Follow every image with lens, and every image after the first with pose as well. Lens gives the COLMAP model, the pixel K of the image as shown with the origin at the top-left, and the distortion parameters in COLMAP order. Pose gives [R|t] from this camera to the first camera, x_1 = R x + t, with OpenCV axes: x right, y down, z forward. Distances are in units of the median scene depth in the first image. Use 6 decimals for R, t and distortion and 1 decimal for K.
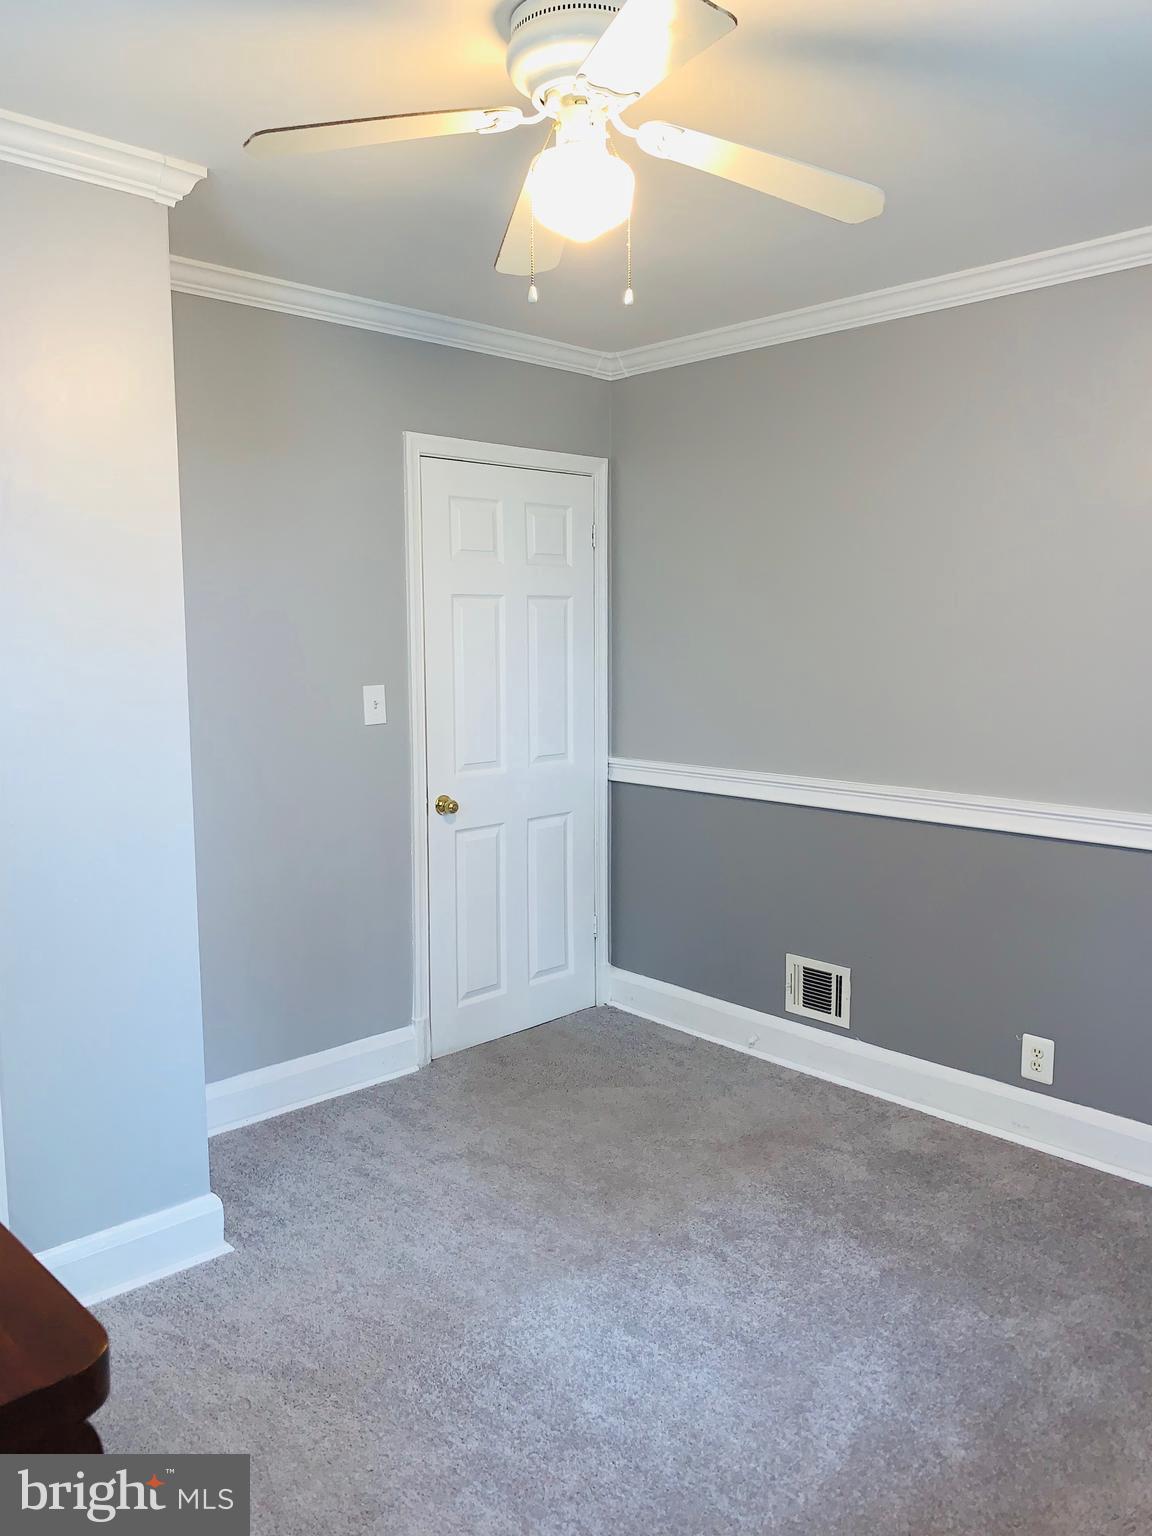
lens RADIAL K [[1180.2, 0, 564.6], [0, 1180.2, 770.8], [0, 0, 1]] dist [0.003170, -0.008324]
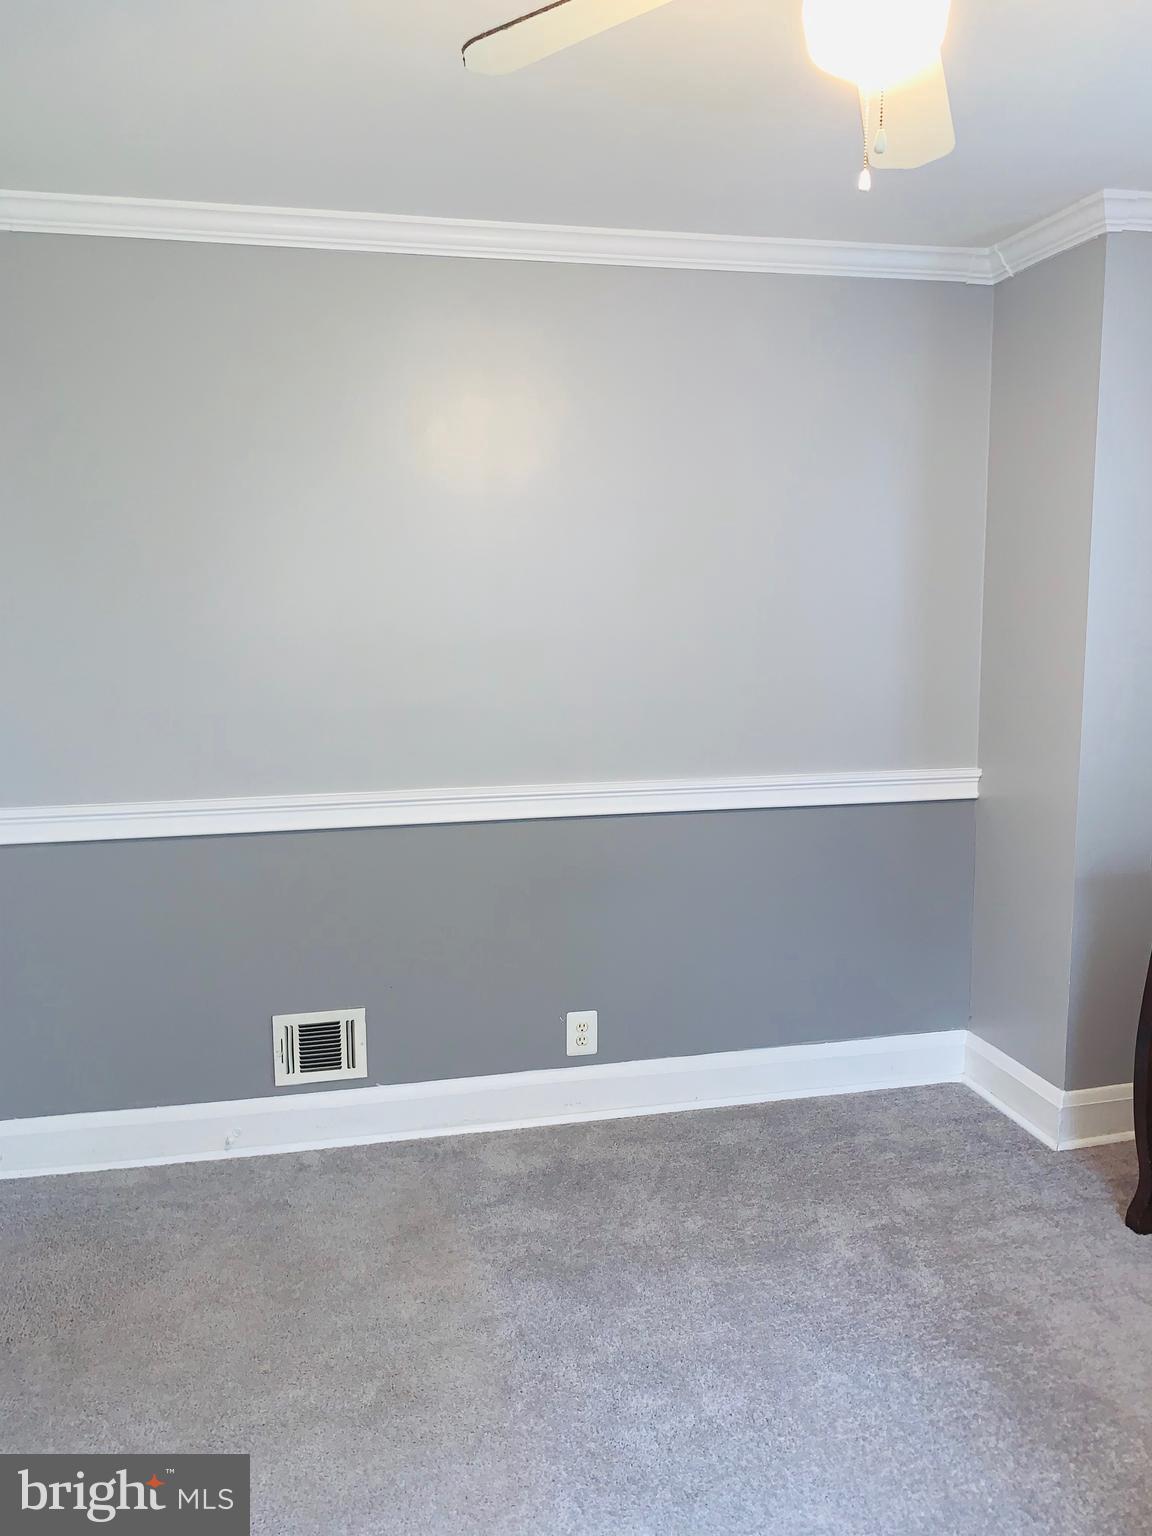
lens RADIAL K [[1180.2, 0, 572.7], [0, 1180.2, 762.2], [0, 0, 1]] dist [0.003170, -0.008324]
pose [[0.507103, -0.118543, 0.853694, -0.390928], [0.113493, 0.991056, 0.070201, -0.052342], [-0.854380, 0.061289, 0.516021, 0.414704]]
